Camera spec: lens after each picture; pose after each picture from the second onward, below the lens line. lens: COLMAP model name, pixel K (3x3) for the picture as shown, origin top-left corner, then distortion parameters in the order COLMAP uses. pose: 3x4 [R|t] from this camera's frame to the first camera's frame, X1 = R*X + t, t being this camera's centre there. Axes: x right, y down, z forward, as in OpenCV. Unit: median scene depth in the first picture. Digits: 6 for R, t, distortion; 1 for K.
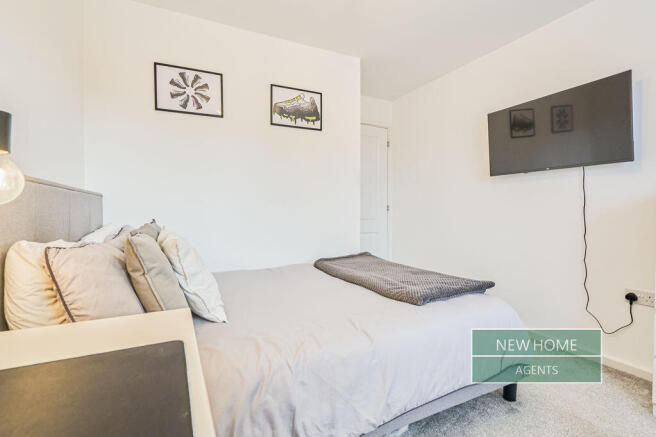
lens RADIAL K [[312.2, 0, 328.0], [0, 312.2, 218.5], [0, 0, 1]] dist [0.001930, 0.000089]
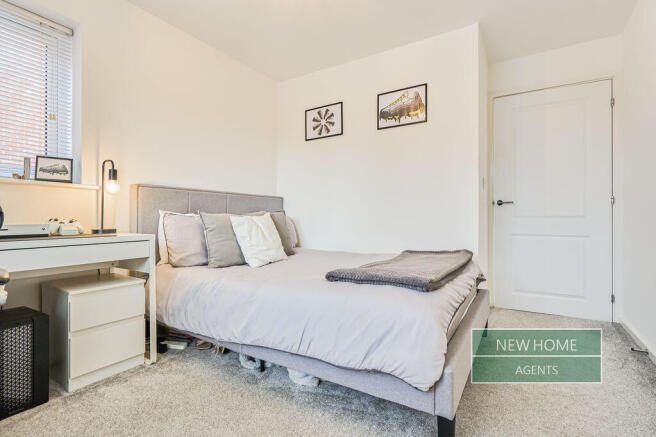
lens RADIAL K [[312.2, 0, 328.0], [0, 312.2, 218.5], [0, 0, 1]] dist [0.001930, 0.000089]
pose [[0.527412, 0.005552, -0.849591, 0.743596], [-0.018808, 0.999810, -0.005142, 0.037687], [0.849401, 0.018691, 0.527416, 0.260576]]
